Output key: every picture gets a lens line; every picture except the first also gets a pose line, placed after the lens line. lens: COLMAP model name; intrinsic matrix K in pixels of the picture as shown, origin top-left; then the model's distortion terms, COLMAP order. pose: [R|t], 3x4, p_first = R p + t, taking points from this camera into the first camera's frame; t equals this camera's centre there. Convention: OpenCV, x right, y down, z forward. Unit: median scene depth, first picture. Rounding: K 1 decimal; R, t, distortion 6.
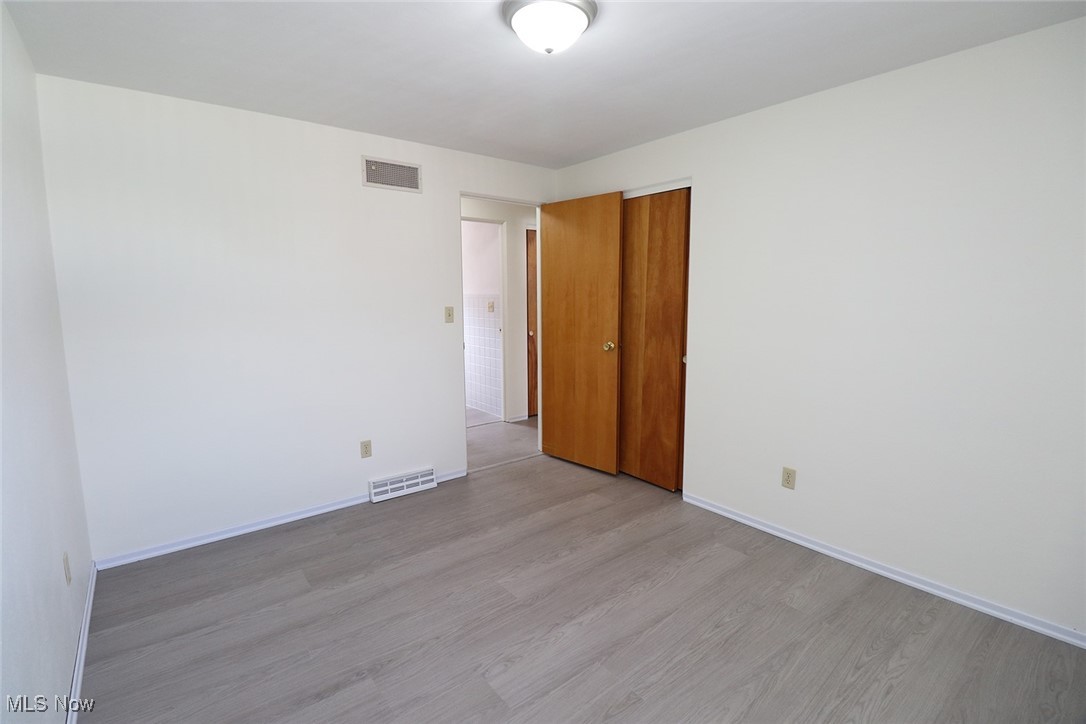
lens RADIAL K [[495.1, 0, 543.5], [0, 495.1, 351.0], [0, 0, 1]] dist [-0.021632, -0.001017]
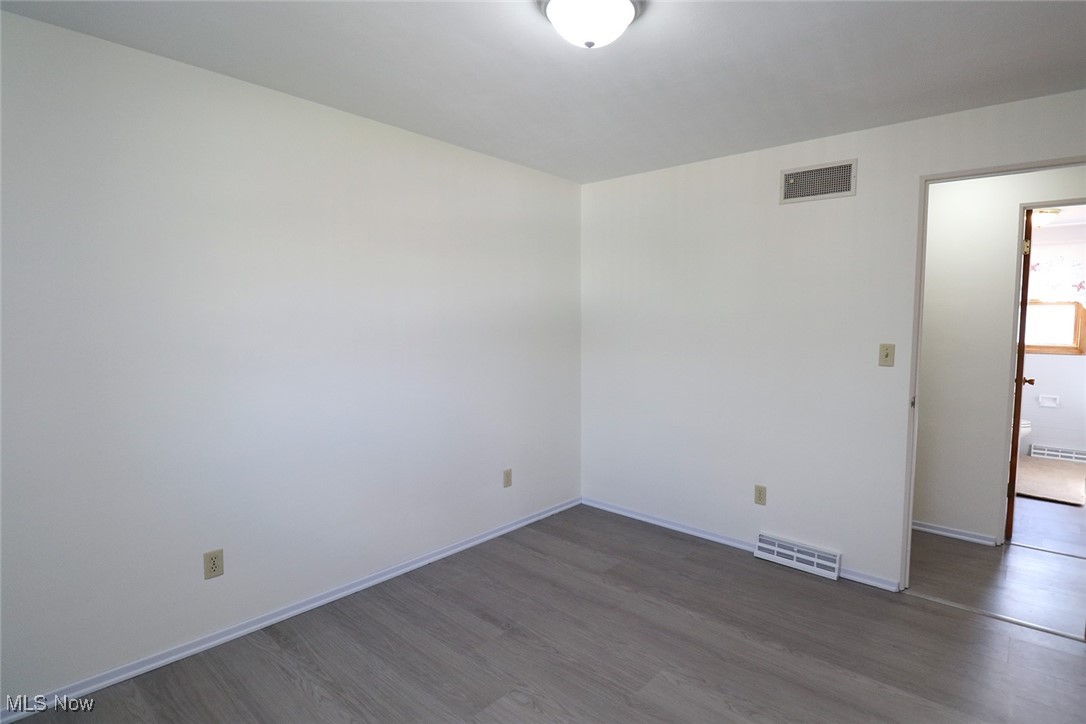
lens RADIAL K [[550.0, 0, 593.2], [0, 550.0, 364.0], [0, 0, 1]] dist [-0.016238, -0.000691]
pose [[0.210267, 0.084053, -0.974024, 0.702996], [-0.126187, 0.990297, 0.058216, -0.077249], [0.969466, 0.110668, 0.218833, 0.602833]]
